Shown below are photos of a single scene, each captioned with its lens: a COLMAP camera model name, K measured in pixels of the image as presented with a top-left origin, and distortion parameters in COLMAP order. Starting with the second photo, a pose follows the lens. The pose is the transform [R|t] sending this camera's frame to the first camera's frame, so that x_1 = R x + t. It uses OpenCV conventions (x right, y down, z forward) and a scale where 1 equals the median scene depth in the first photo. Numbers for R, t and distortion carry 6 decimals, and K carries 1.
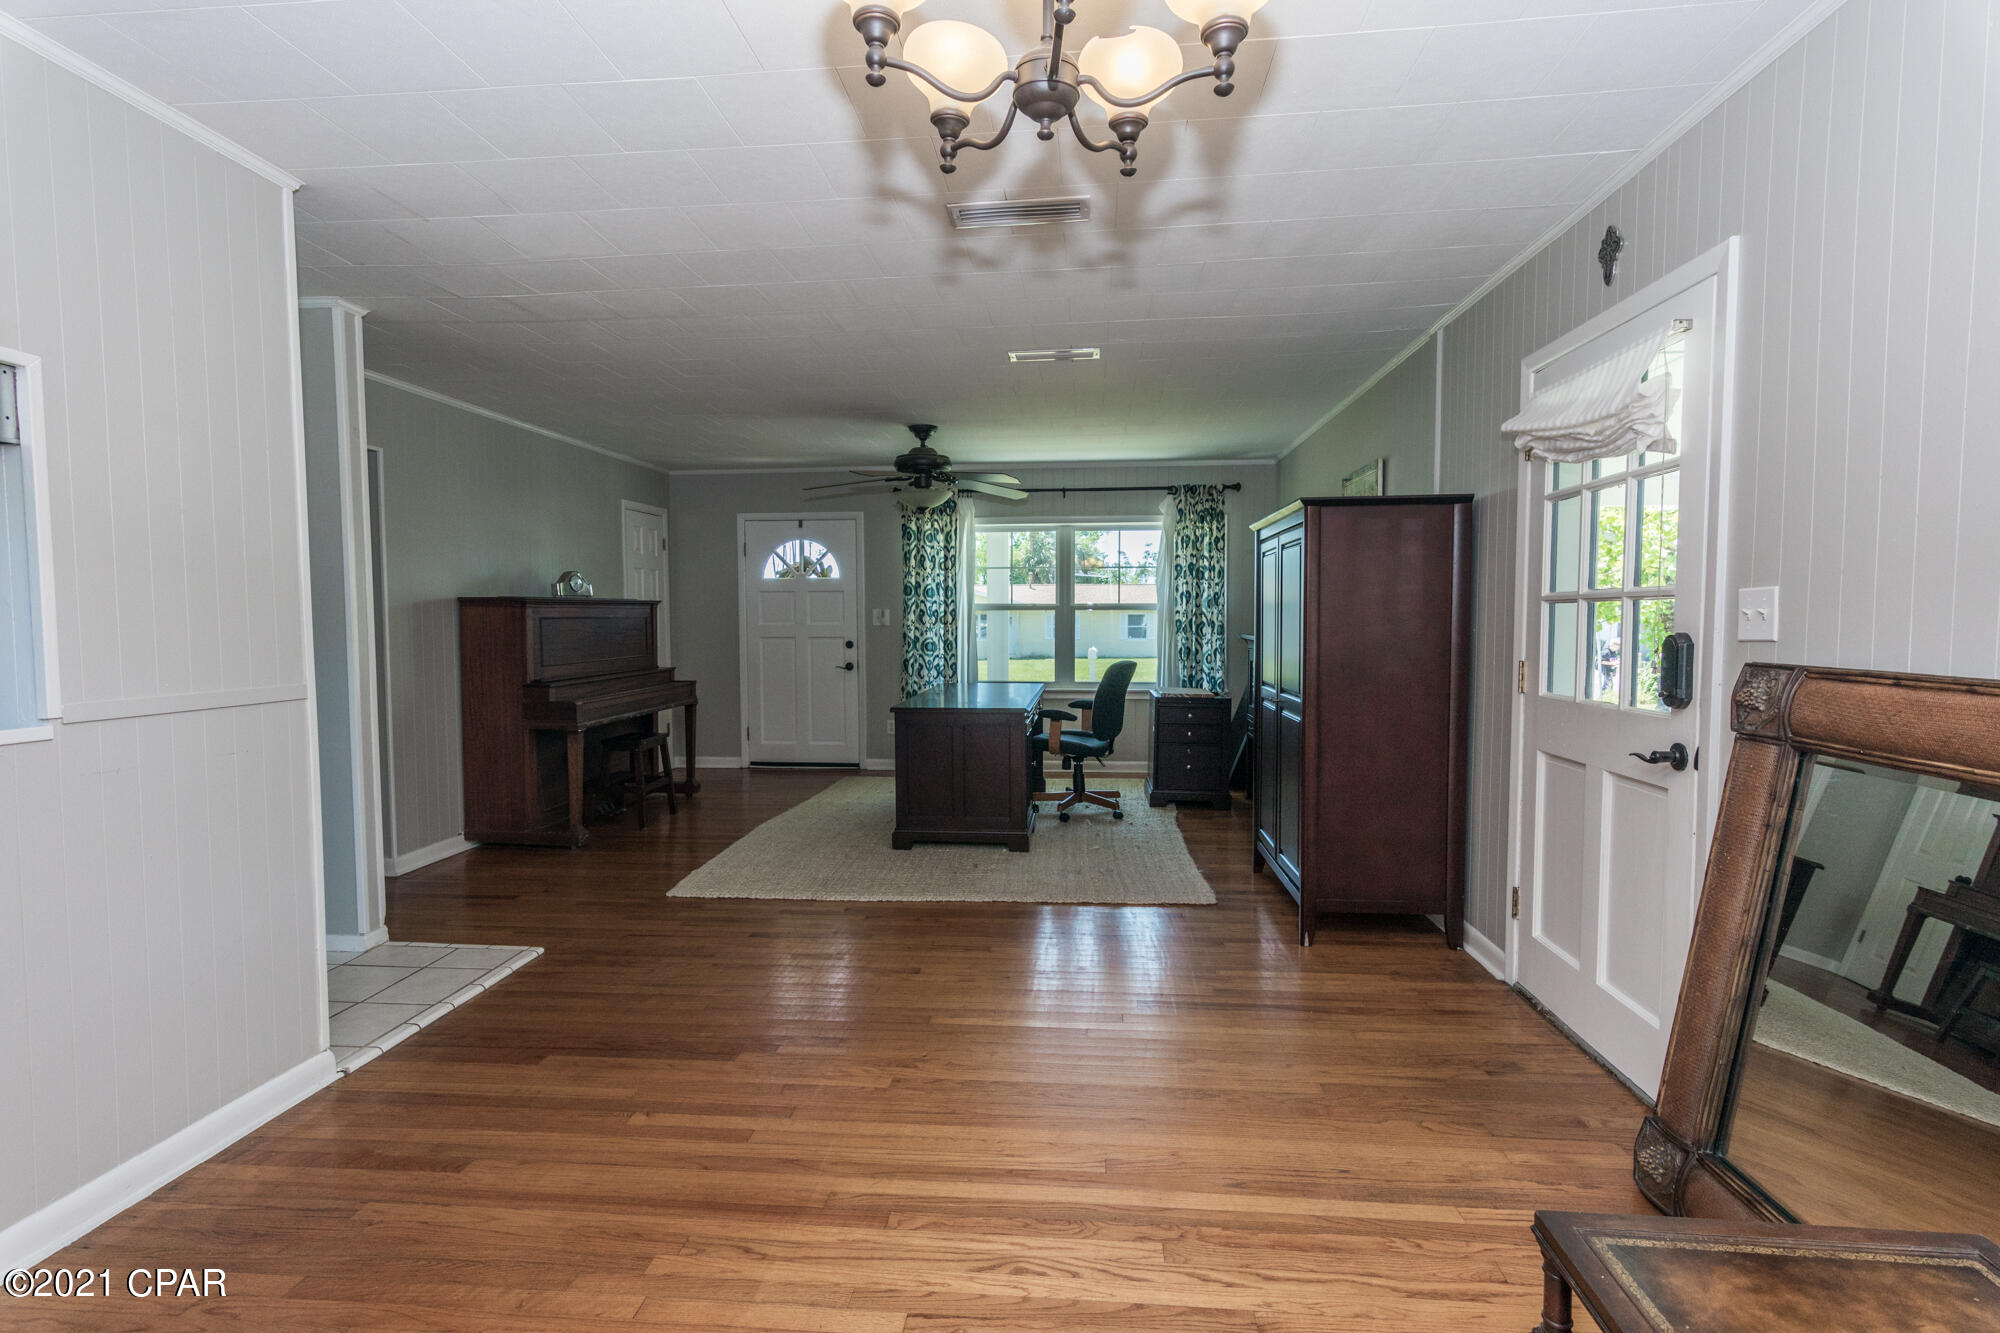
lens RADIAL K [[963.3, 0, 1002.3], [0, 963.3, 665.3], [0, 0, 1]] dist [0.001064, 0.000760]
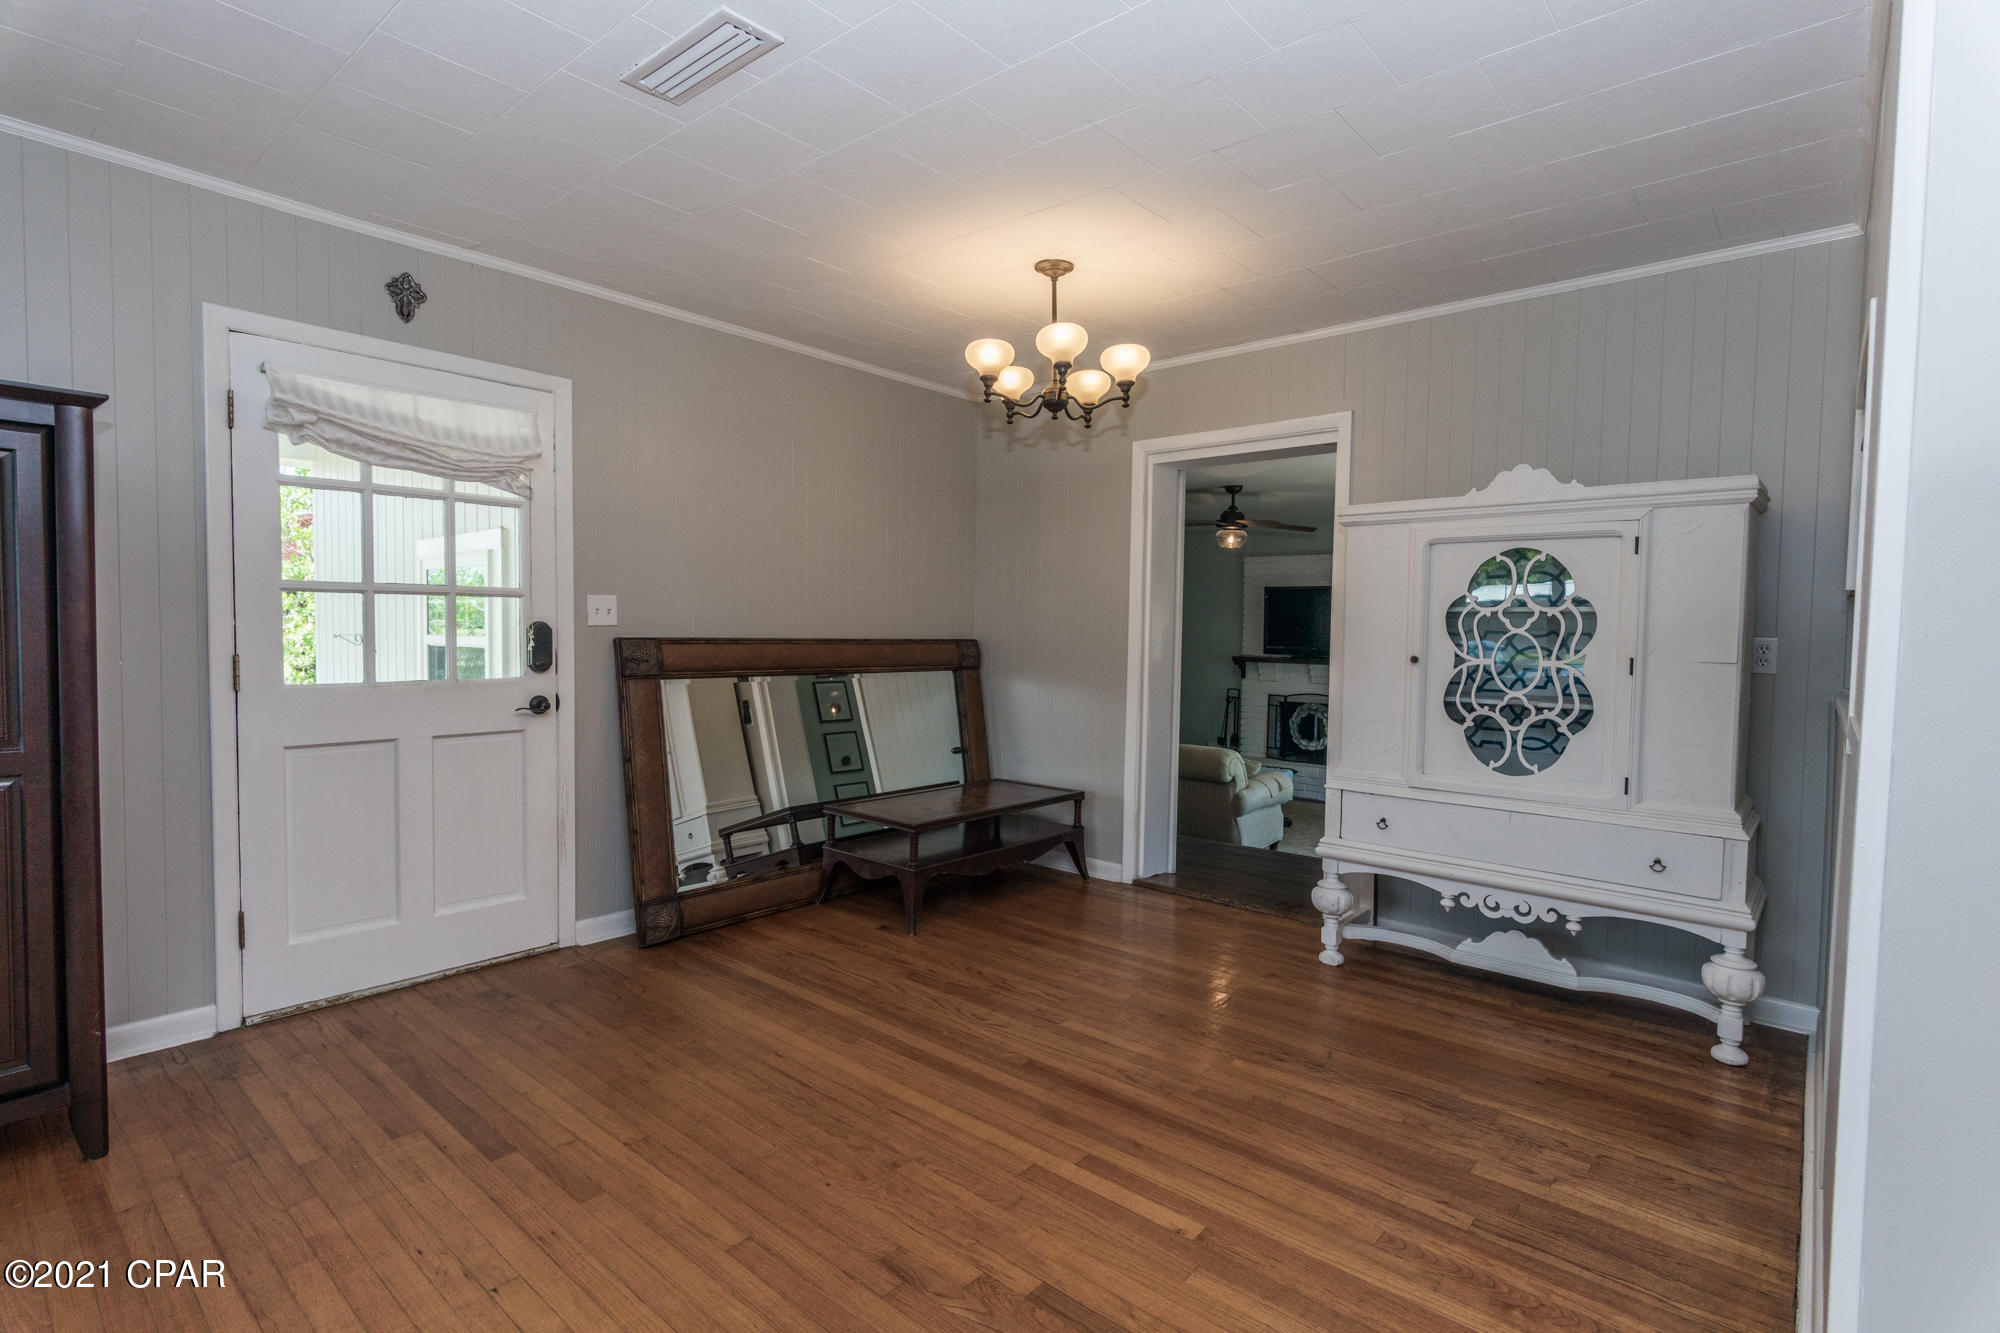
lens RADIAL K [[963.3, 0, 998.4], [0, 963.3, 671.8], [0, 0, 1]] dist [0.001064, 0.000760]
pose [[-0.813996, -0.036844, 0.579701, -0.735368], [0.016226, 0.996155, 0.086096, -0.072541], [-0.580644, 0.079488, -0.810268, 1.799139]]
